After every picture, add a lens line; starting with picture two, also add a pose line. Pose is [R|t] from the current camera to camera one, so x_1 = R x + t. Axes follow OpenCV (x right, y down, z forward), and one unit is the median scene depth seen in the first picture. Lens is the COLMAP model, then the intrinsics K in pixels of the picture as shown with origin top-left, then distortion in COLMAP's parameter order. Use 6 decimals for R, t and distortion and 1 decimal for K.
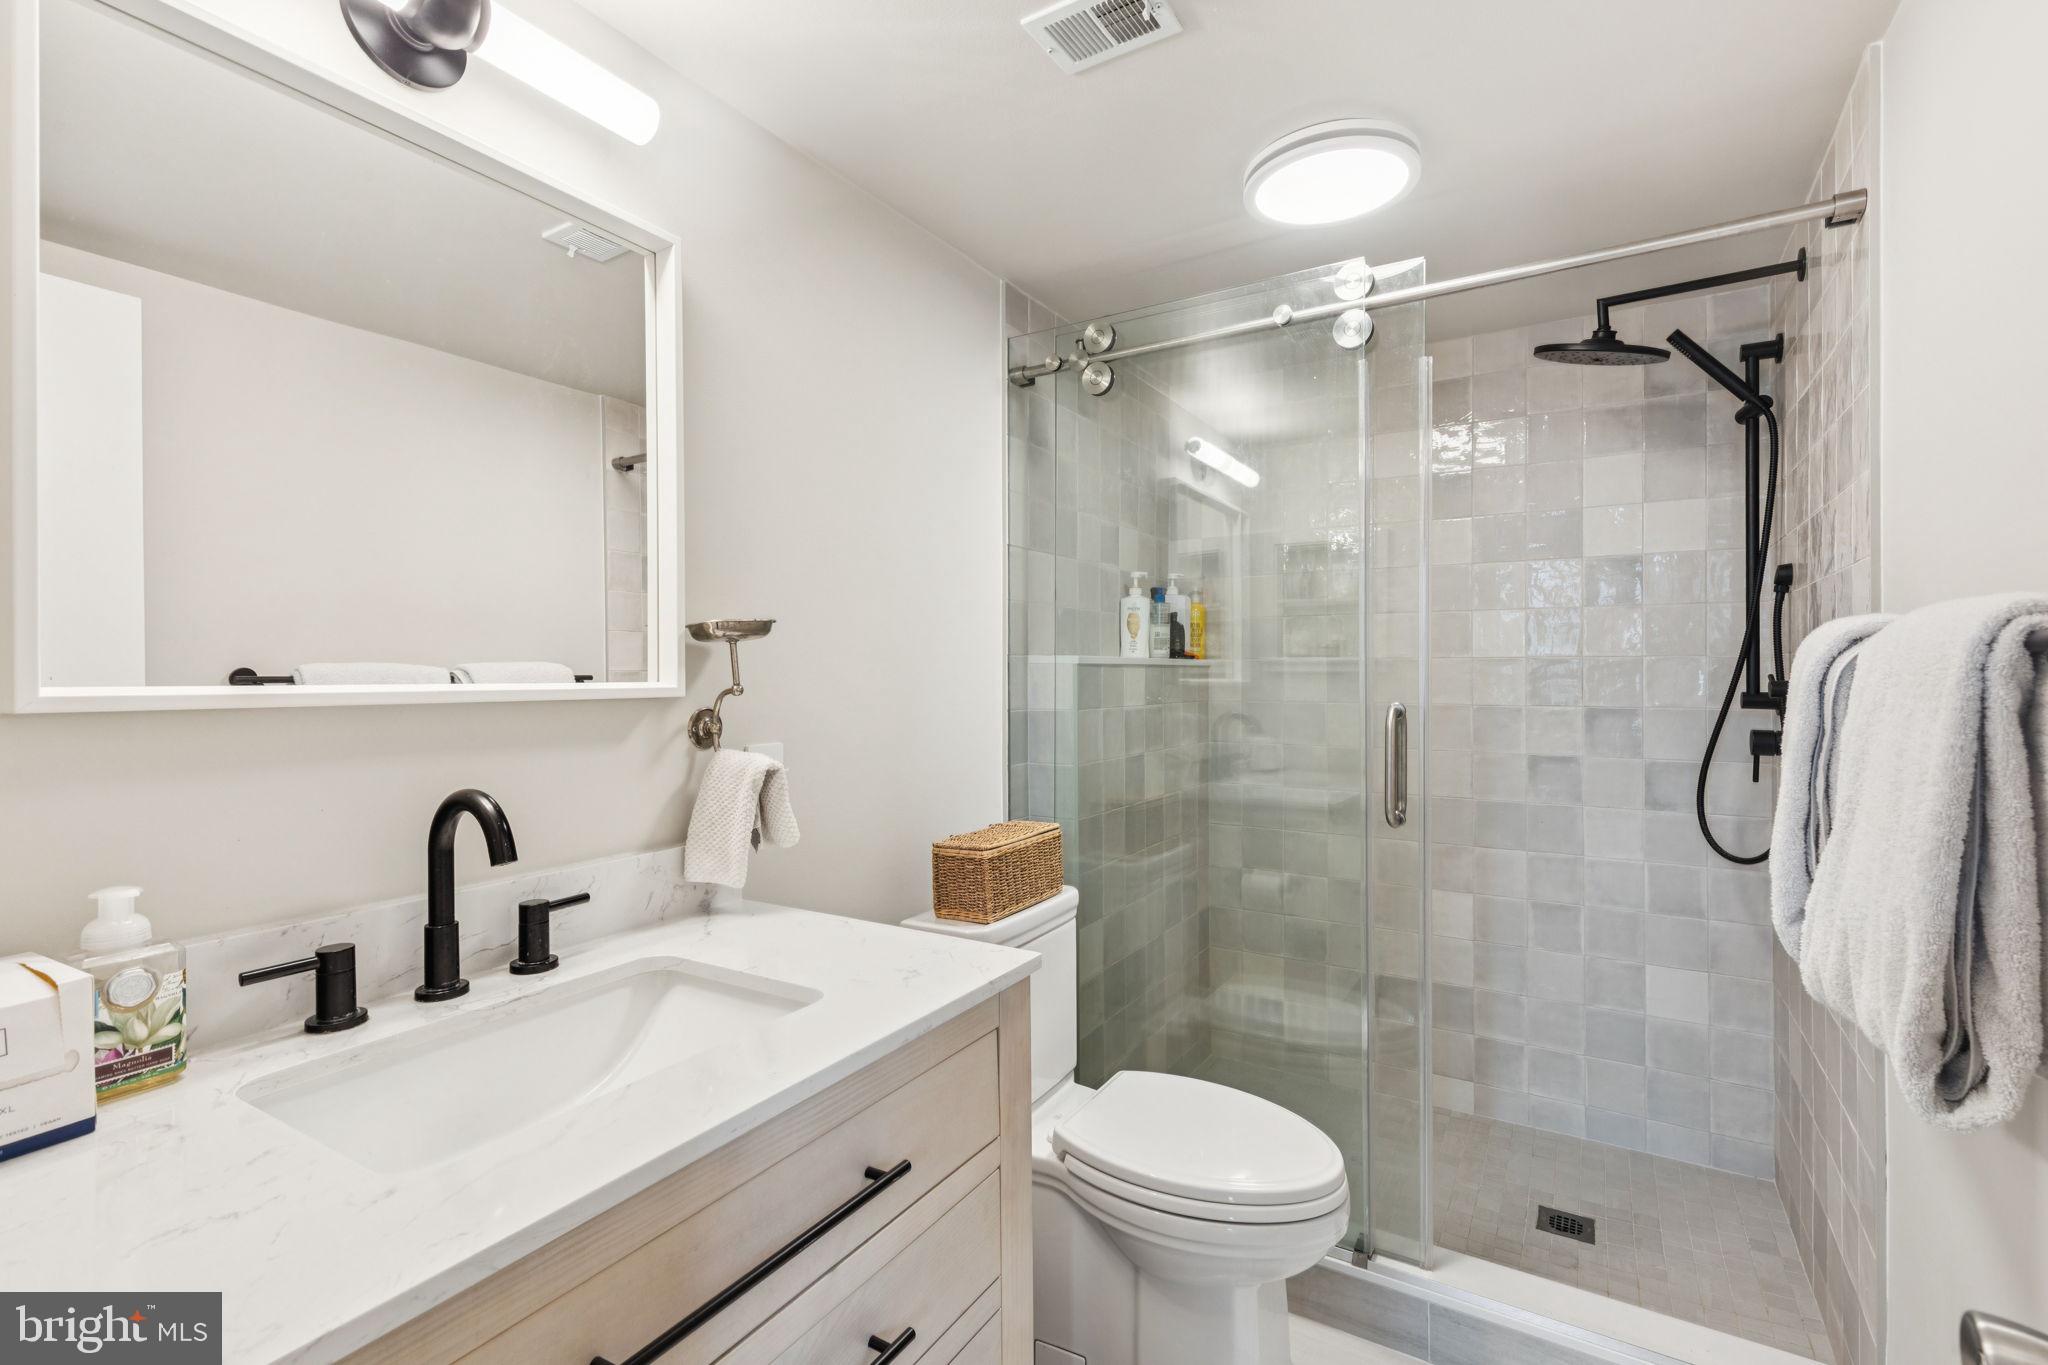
lens RADIAL K [[896.8, 0, 1022.2], [0, 896.8, 661.9], [0, 0, 1]] dist [-0.001400, -0.001437]
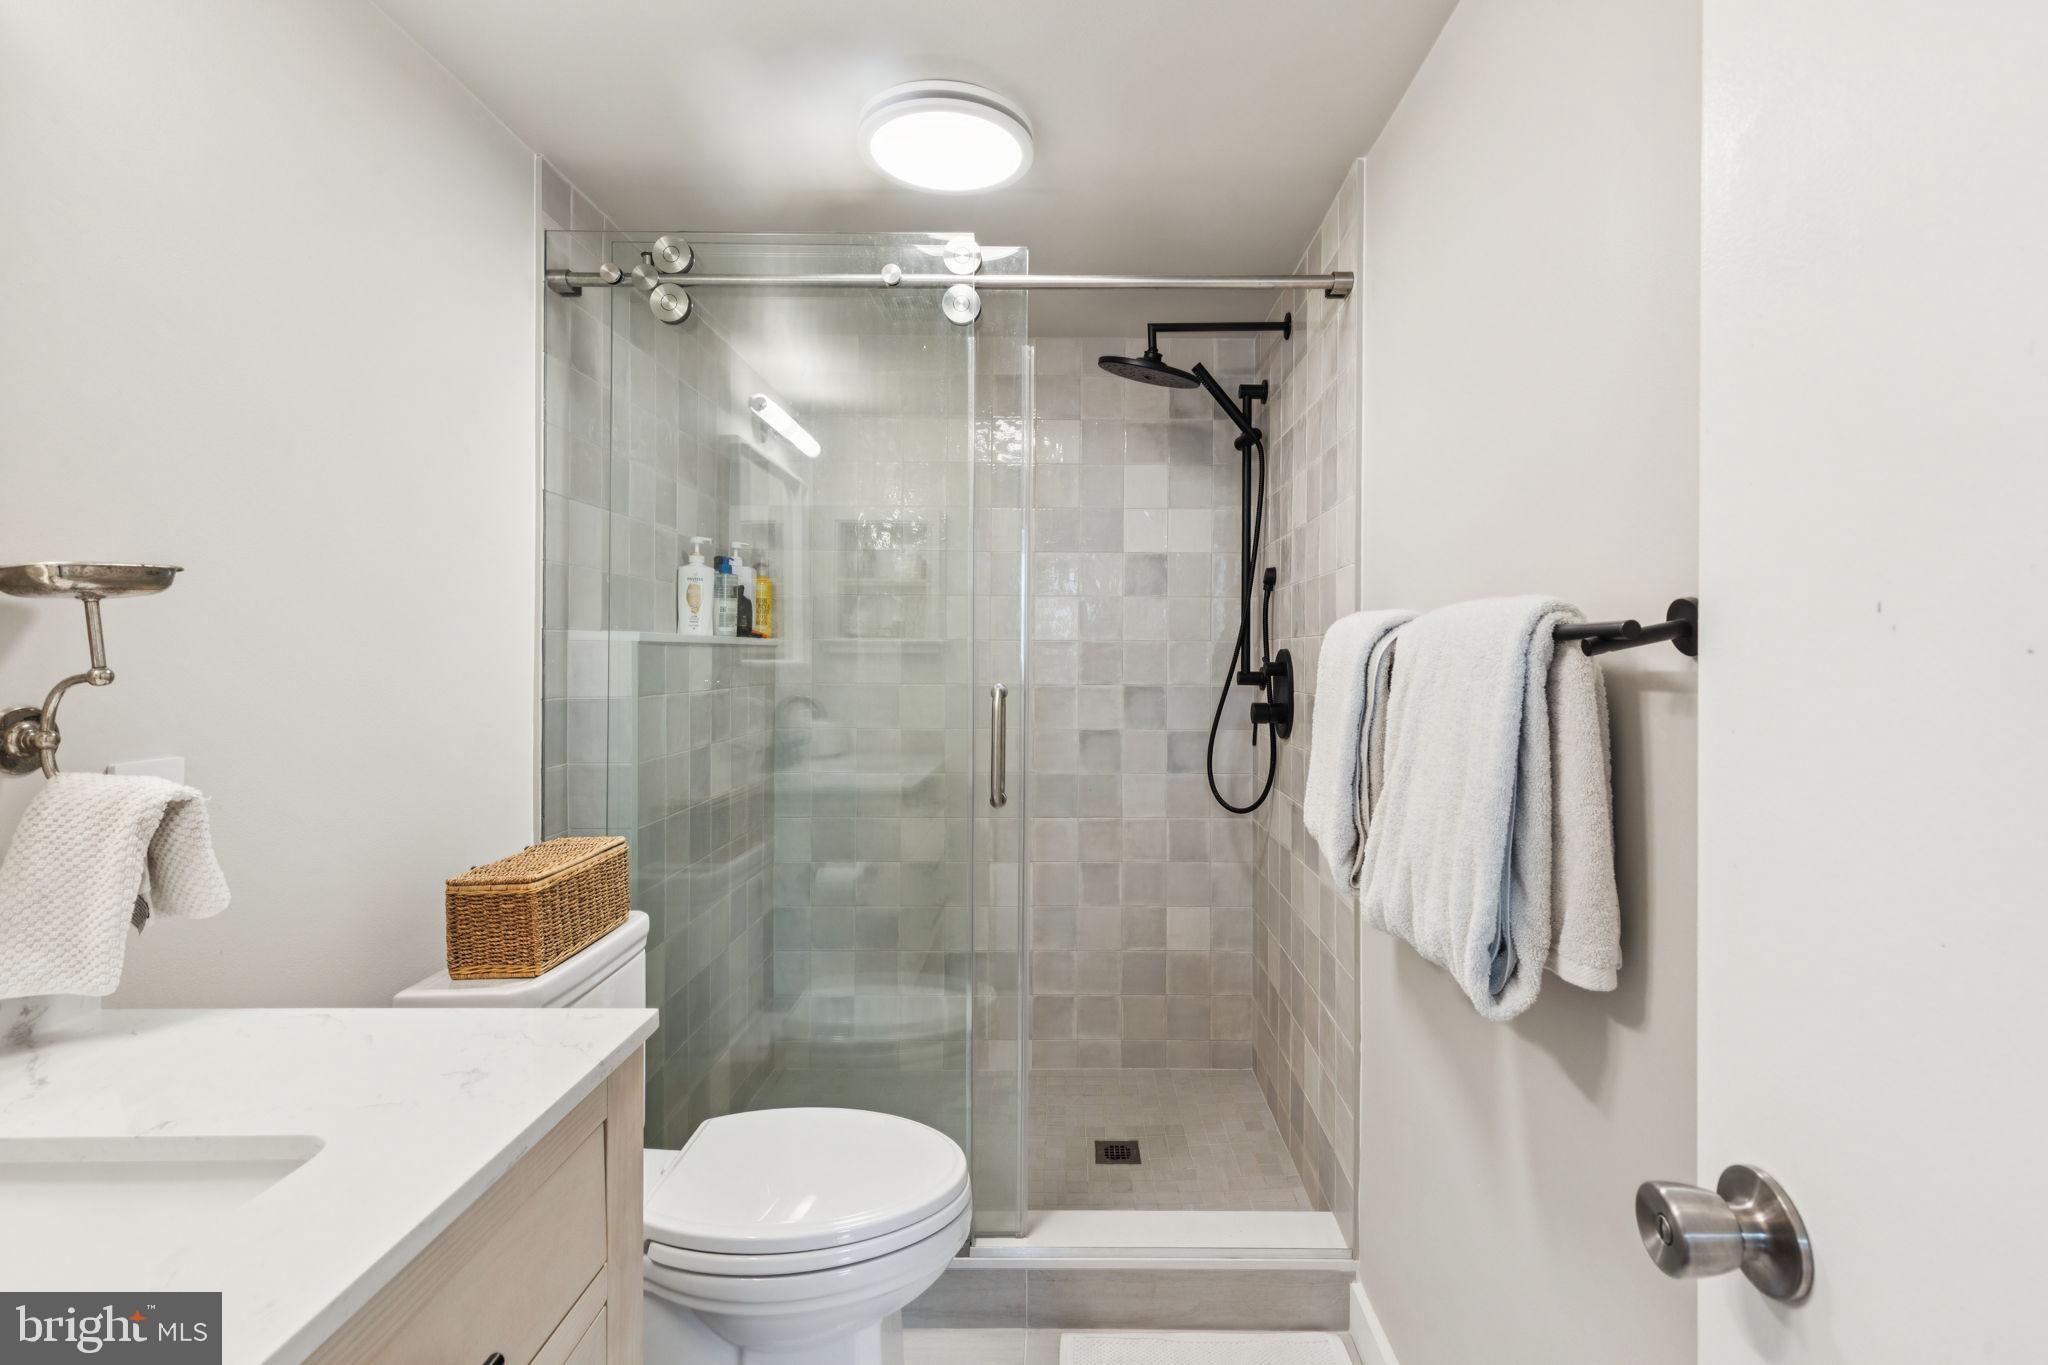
lens RADIAL K [[912.9, 0, 1036.1], [0, 912.9, 647.5], [0, 0, 1]] dist [0.003055, -0.000621]
pose [[0.851645, 0.008601, 0.524048, -0.075988], [-0.011565, 0.999930, 0.002382, 0.001362], [-0.523991, -0.008089, 0.851685, 0.092486]]
